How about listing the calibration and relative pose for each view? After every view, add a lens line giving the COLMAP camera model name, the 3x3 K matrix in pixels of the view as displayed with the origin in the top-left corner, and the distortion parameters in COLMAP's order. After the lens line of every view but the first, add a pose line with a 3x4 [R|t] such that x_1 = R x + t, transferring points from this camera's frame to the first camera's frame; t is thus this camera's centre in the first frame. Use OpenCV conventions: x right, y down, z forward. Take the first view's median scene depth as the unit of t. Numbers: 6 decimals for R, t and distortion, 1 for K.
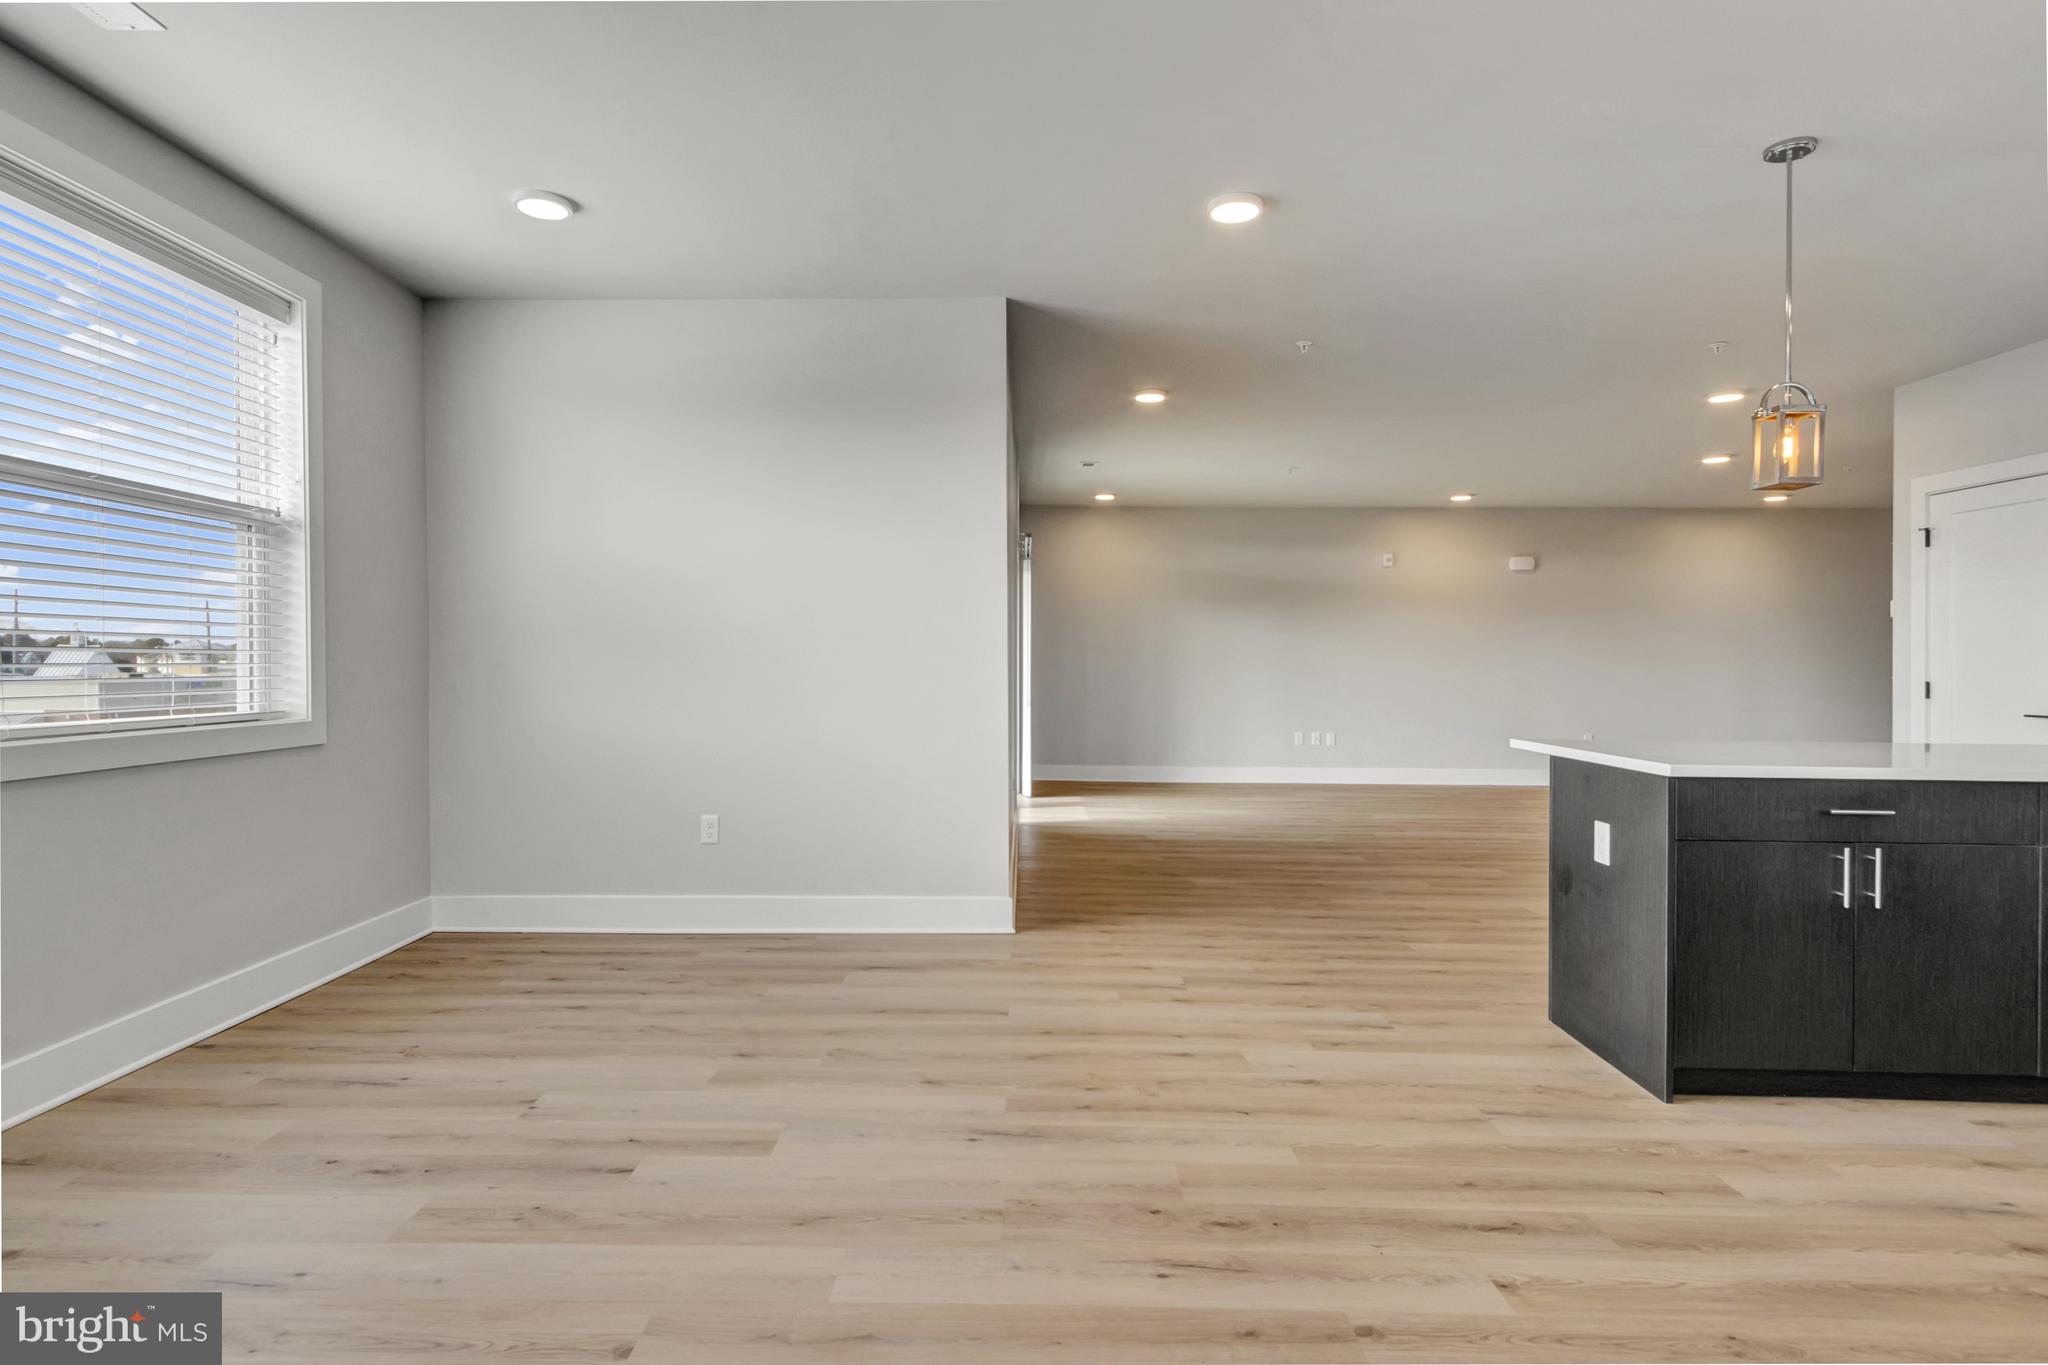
lens RADIAL K [[1043.6, 0, 996.3], [0, 1043.6, 683.2], [0, 0, 1]] dist [-0.000478, 0.000227]
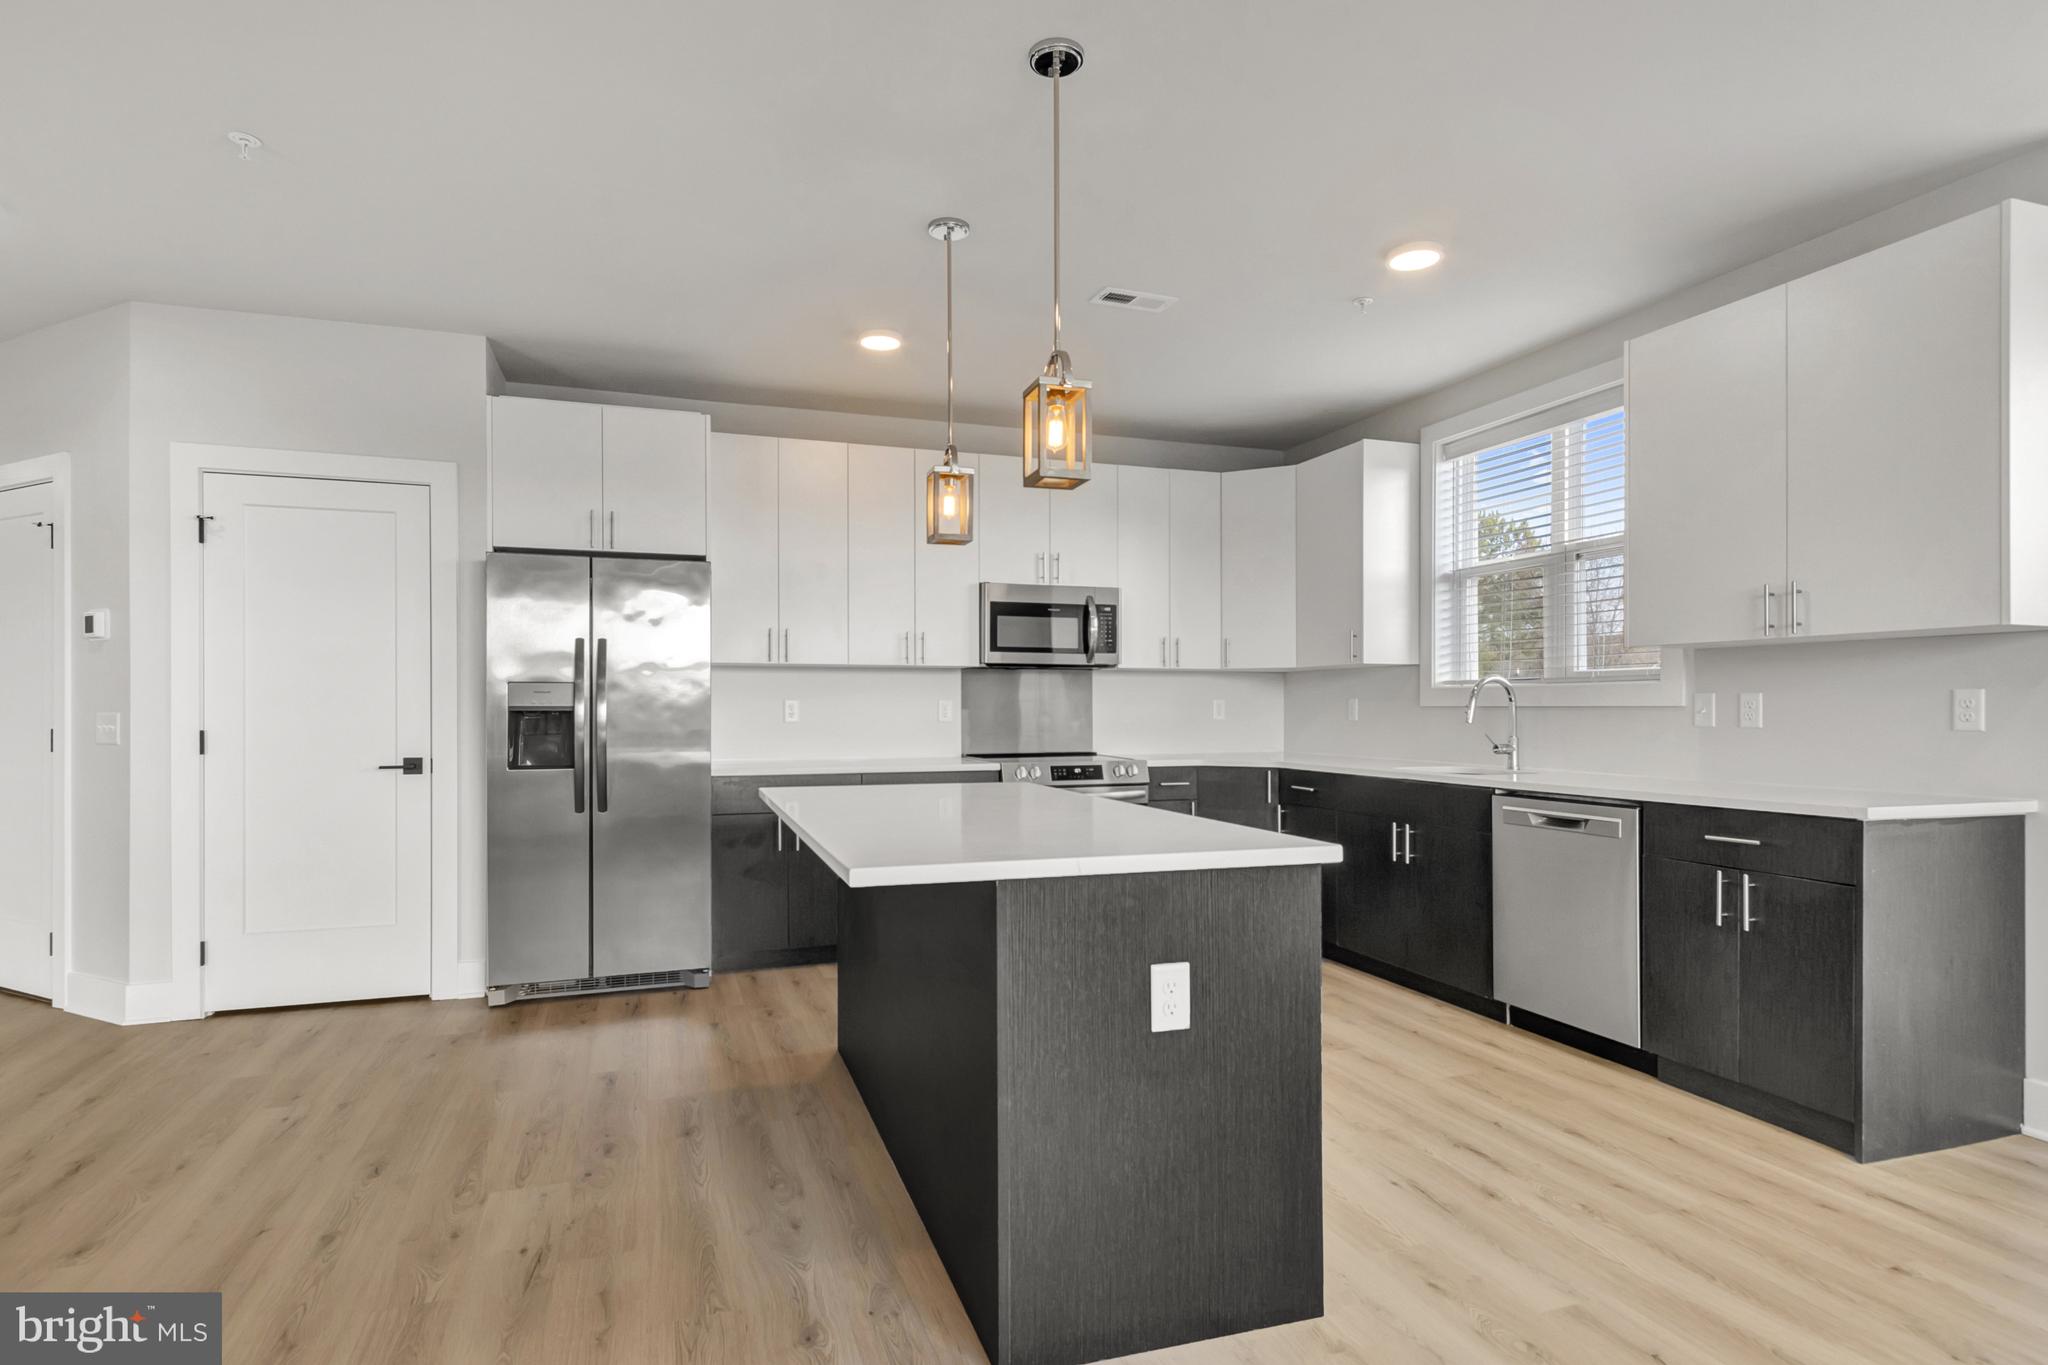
lens RADIAL K [[1090.1, 0, 992.4], [0, 1090.1, 686.8], [0, 0, 1]] dist [-0.003568, -0.000549]
pose [[-0.347038, 0.012083, 0.937773, 0.007084], [0.018931, 0.999804, -0.005877, -0.030589], [-0.937660, 0.015713, -0.347199, 1.344053]]
